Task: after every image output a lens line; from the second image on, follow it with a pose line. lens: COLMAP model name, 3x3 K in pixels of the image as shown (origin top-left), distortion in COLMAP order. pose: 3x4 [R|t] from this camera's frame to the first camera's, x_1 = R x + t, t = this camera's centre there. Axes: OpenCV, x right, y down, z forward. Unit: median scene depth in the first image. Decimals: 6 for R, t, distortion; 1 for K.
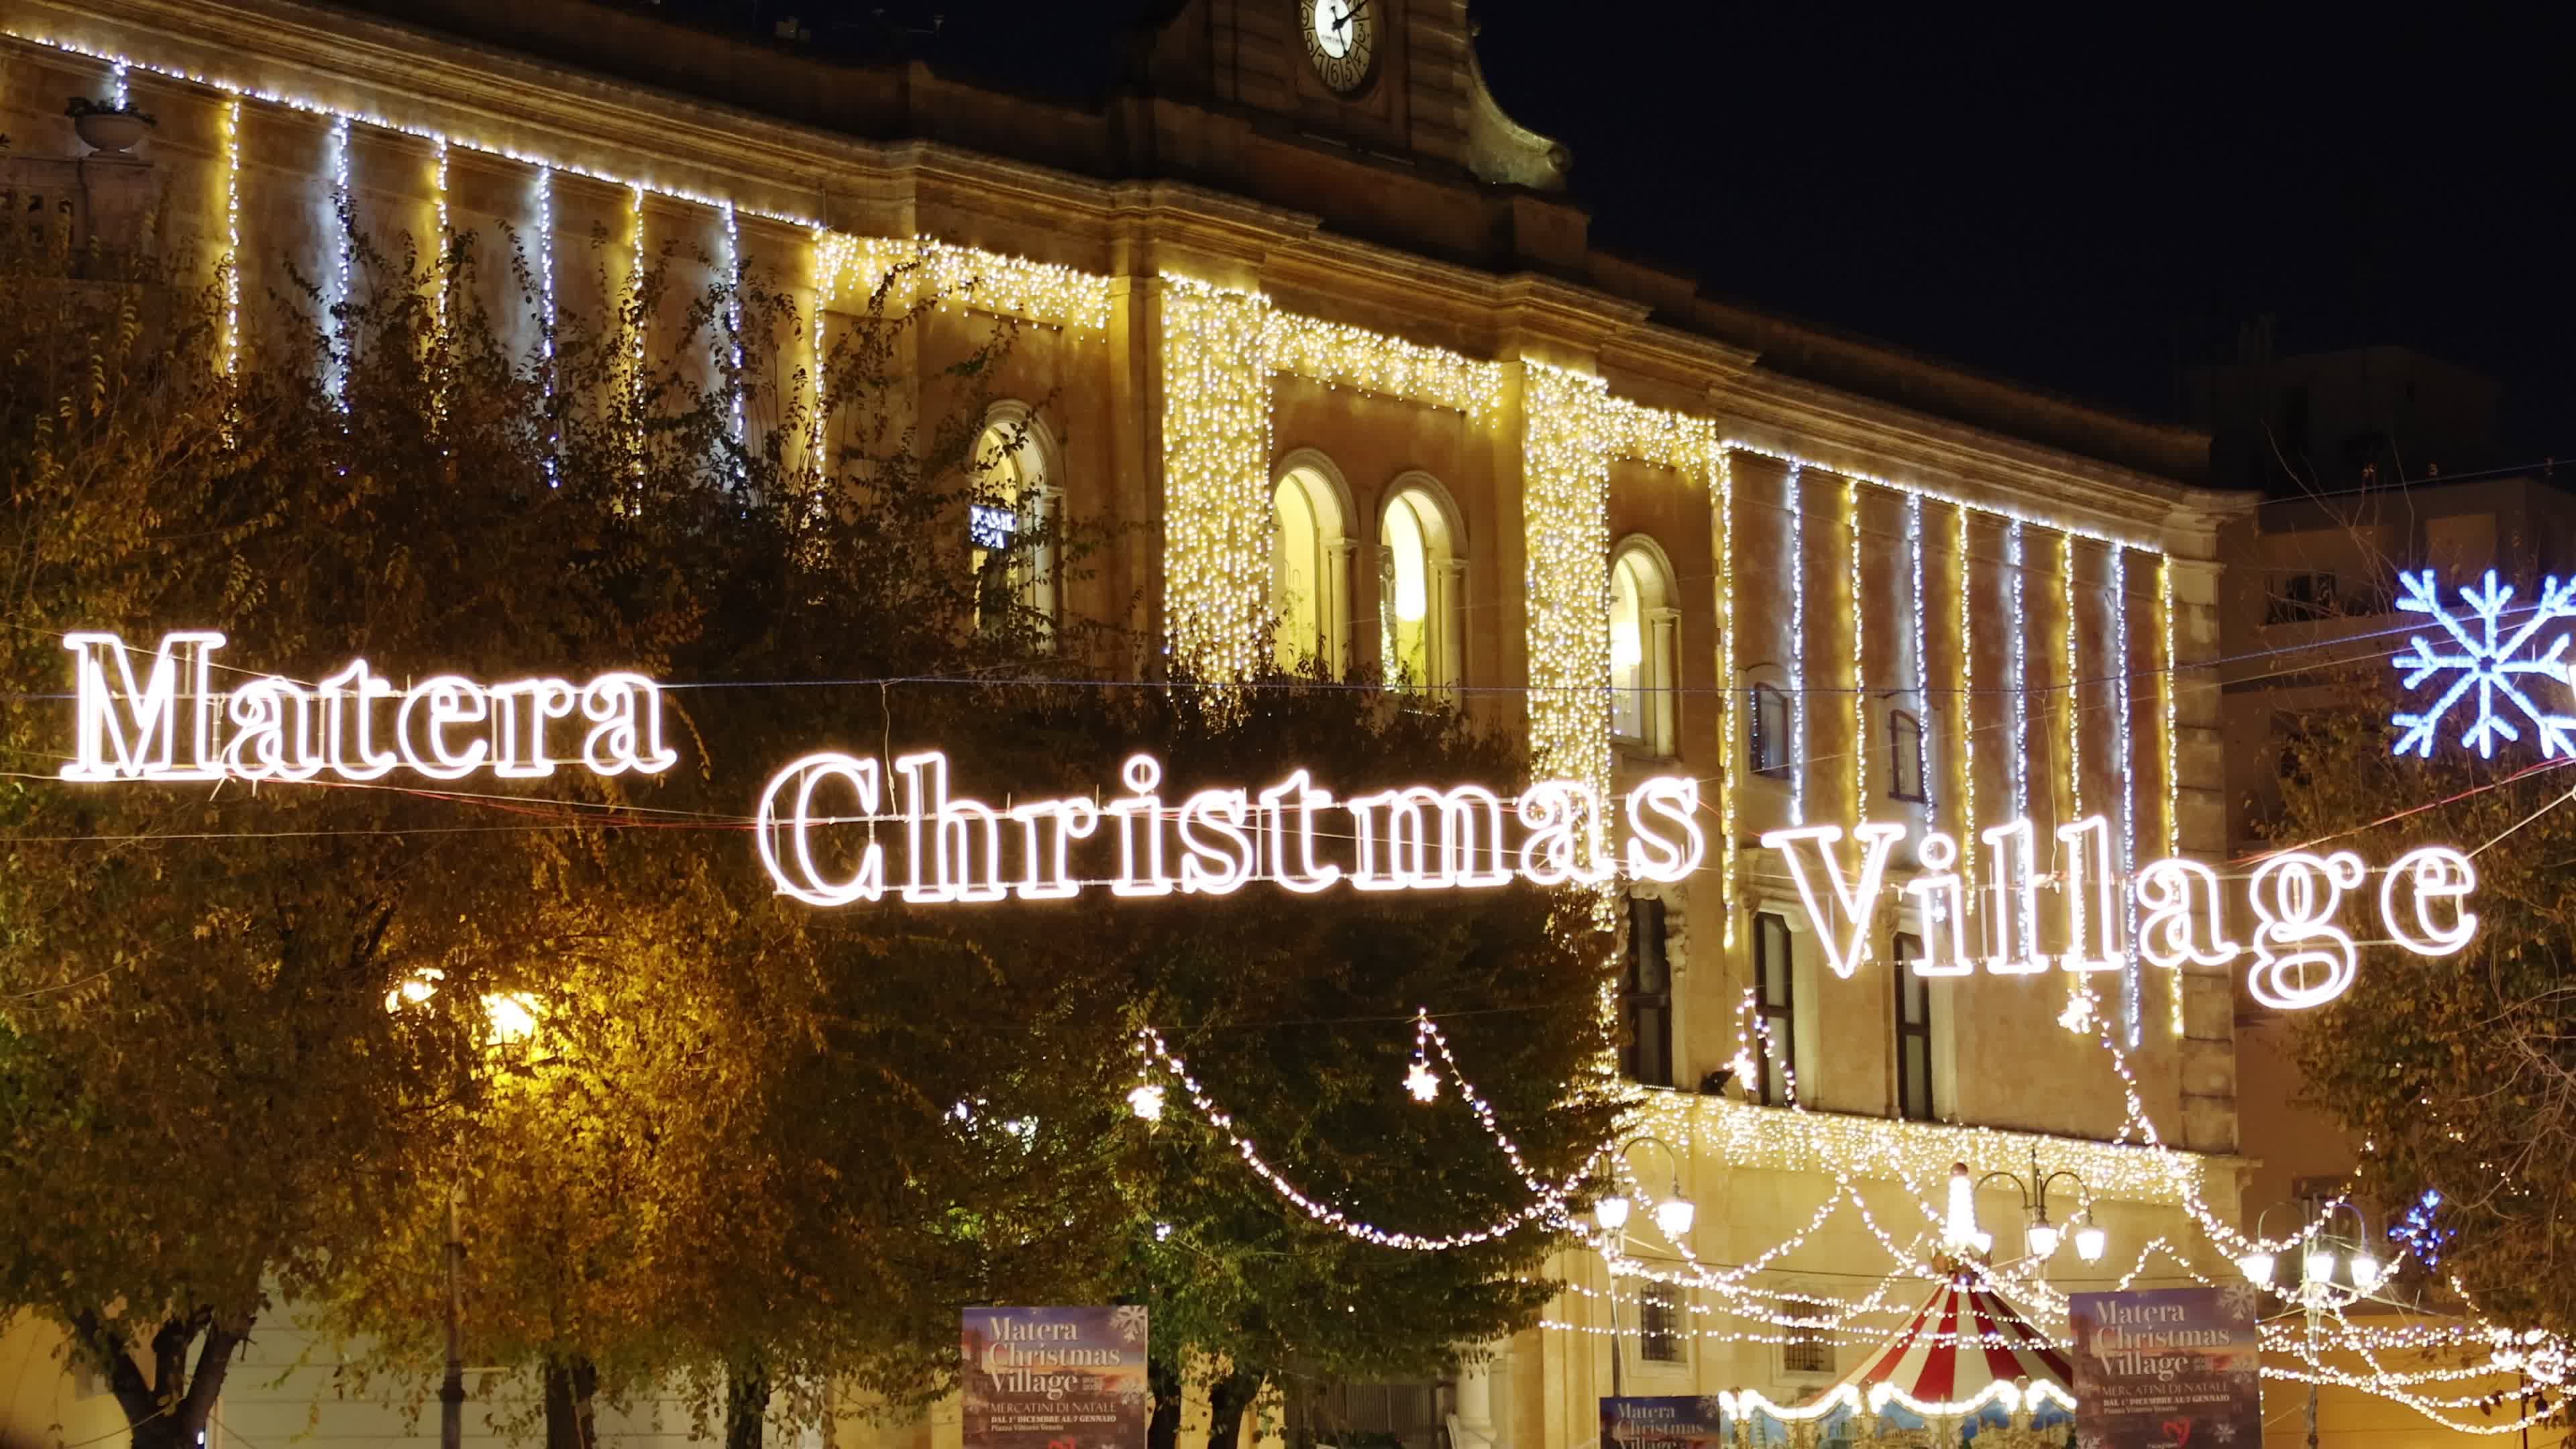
lens RADIAL K [[7730.7, 0, 1288.0], [0, 7730.7, 724.5], [0, 0, 1]] dist [0.345957, -0.021953]
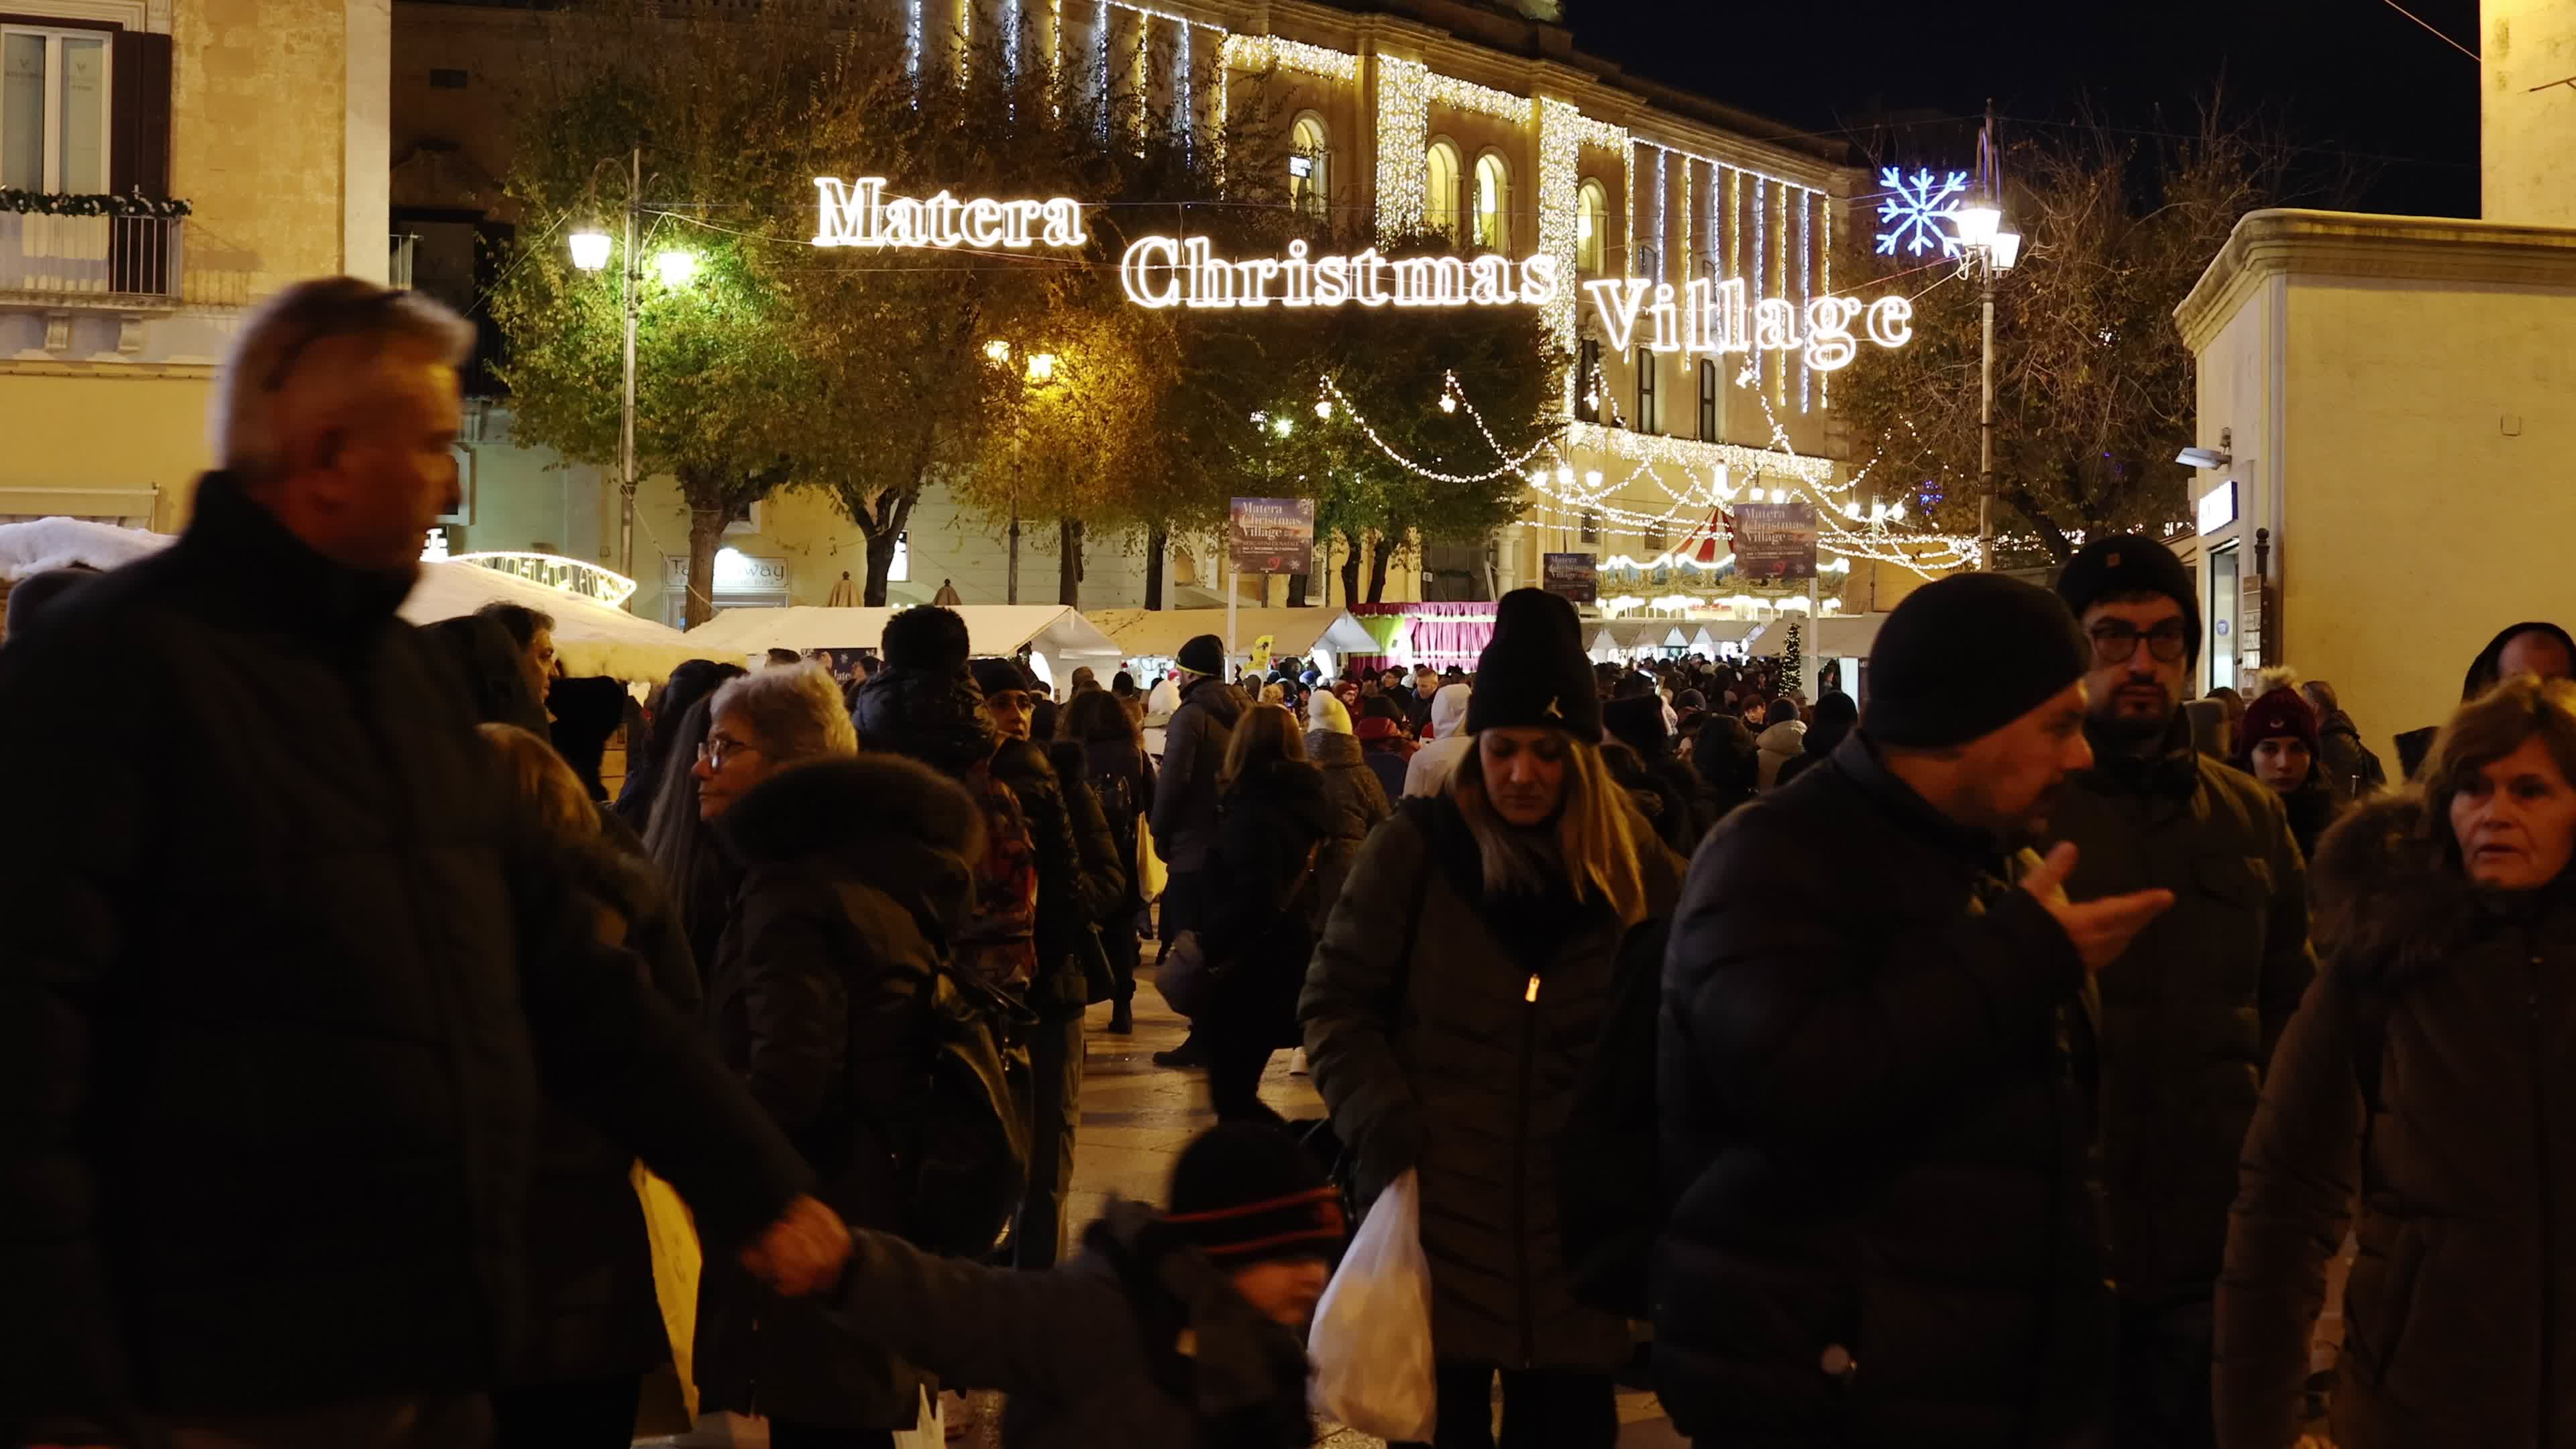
lens RADIAL K [[3168.8, 0, 1278.9], [0, 3168.8, 784.5], [0, 0, 1]] dist [-0.160348, 0.118975]
pose [[0.996930, 0.031277, -0.071787, 0.038688], [-0.019969, 0.988000, 0.153155, 0.017161], [0.075715, -0.151252, 0.985591, 0.095607]]
